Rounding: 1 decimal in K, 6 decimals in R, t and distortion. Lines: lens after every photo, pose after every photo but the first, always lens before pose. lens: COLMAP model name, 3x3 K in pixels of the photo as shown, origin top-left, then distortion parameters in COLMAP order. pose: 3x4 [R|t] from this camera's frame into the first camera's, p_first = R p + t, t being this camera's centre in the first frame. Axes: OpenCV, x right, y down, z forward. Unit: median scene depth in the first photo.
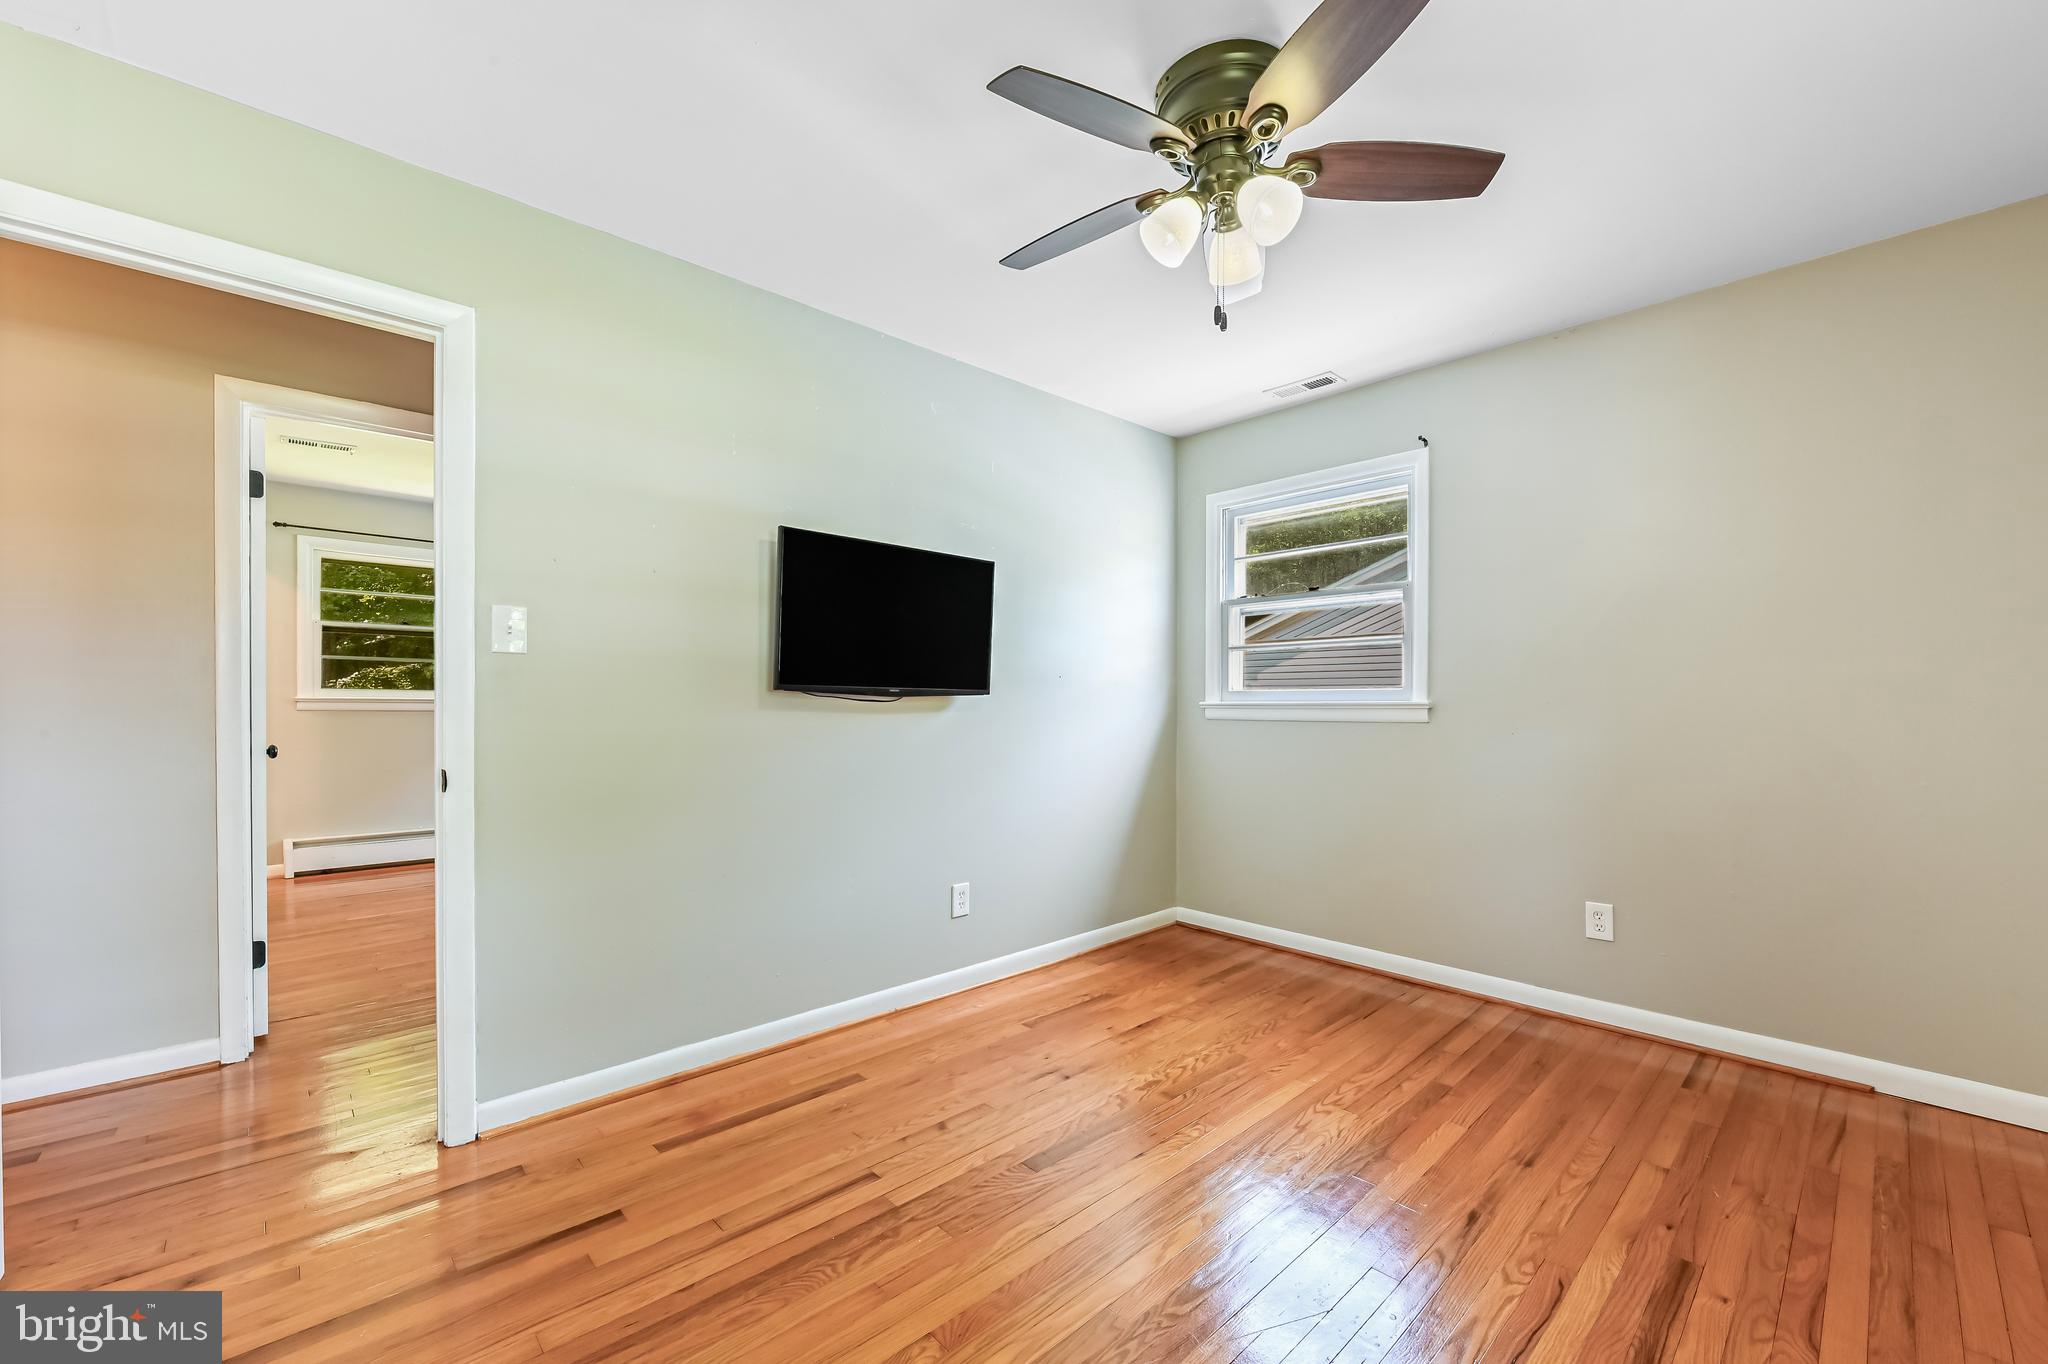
lens RADIAL K [[817.9, 0, 1017.5], [0, 817.9, 691.5], [0, 0, 1]] dist [-0.001132, -0.000227]
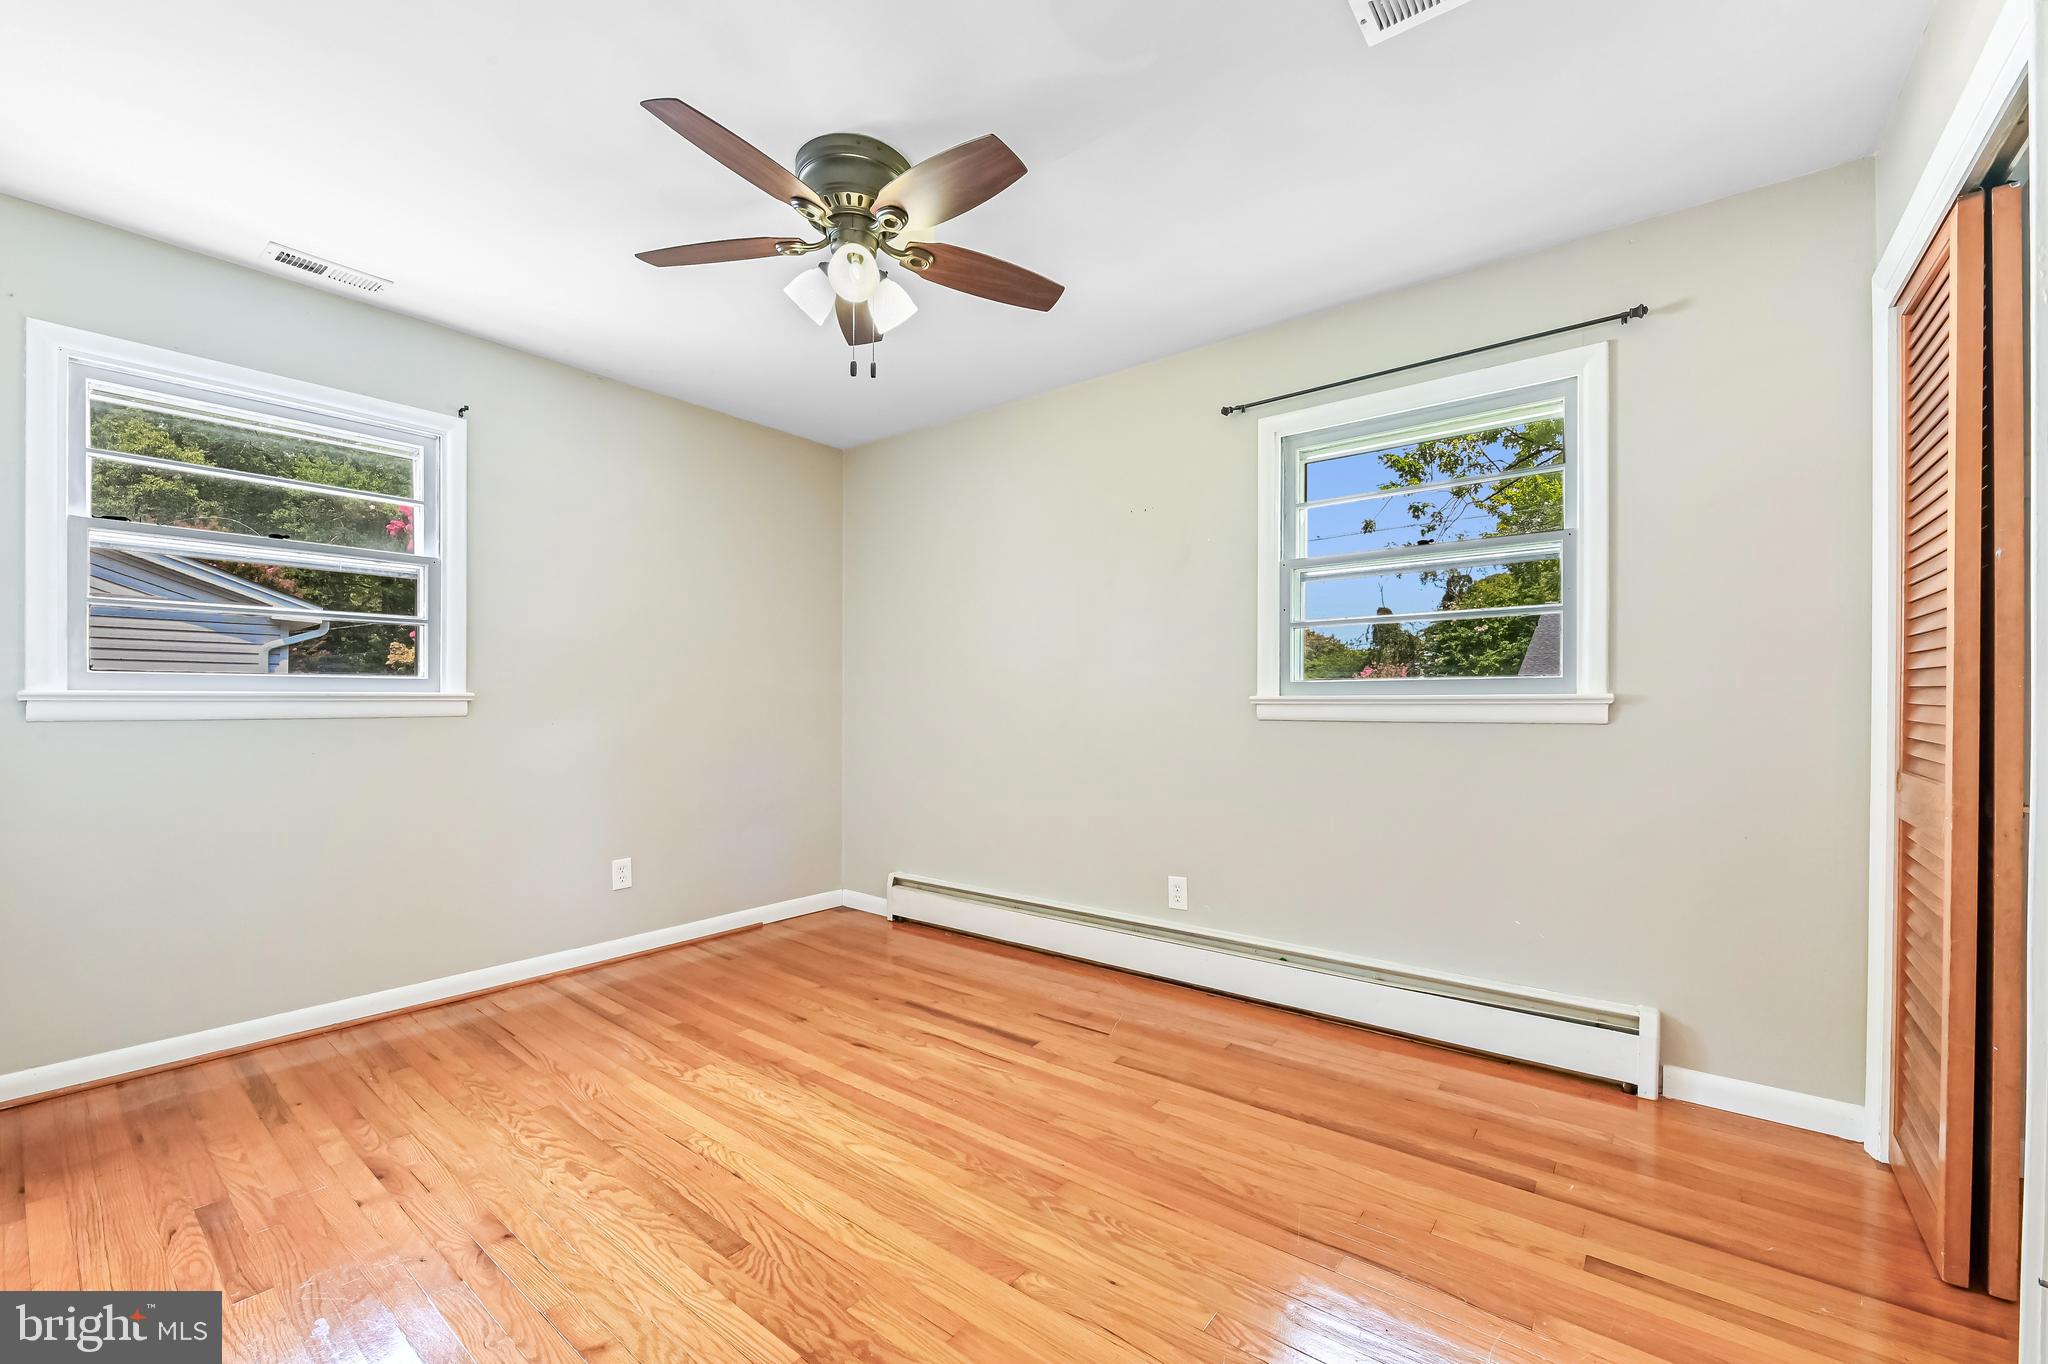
lens RADIAL K [[817.9, 0, 1033.3], [0, 817.9, 690.5], [0, 0, 1]] dist [-0.001132, -0.000227]
pose [[-0.157549, 0.013017, 0.987425, -0.614646], [-0.015470, 0.999758, -0.015648, 0.016180], [-0.987390, -0.017741, -0.157309, 0.605077]]
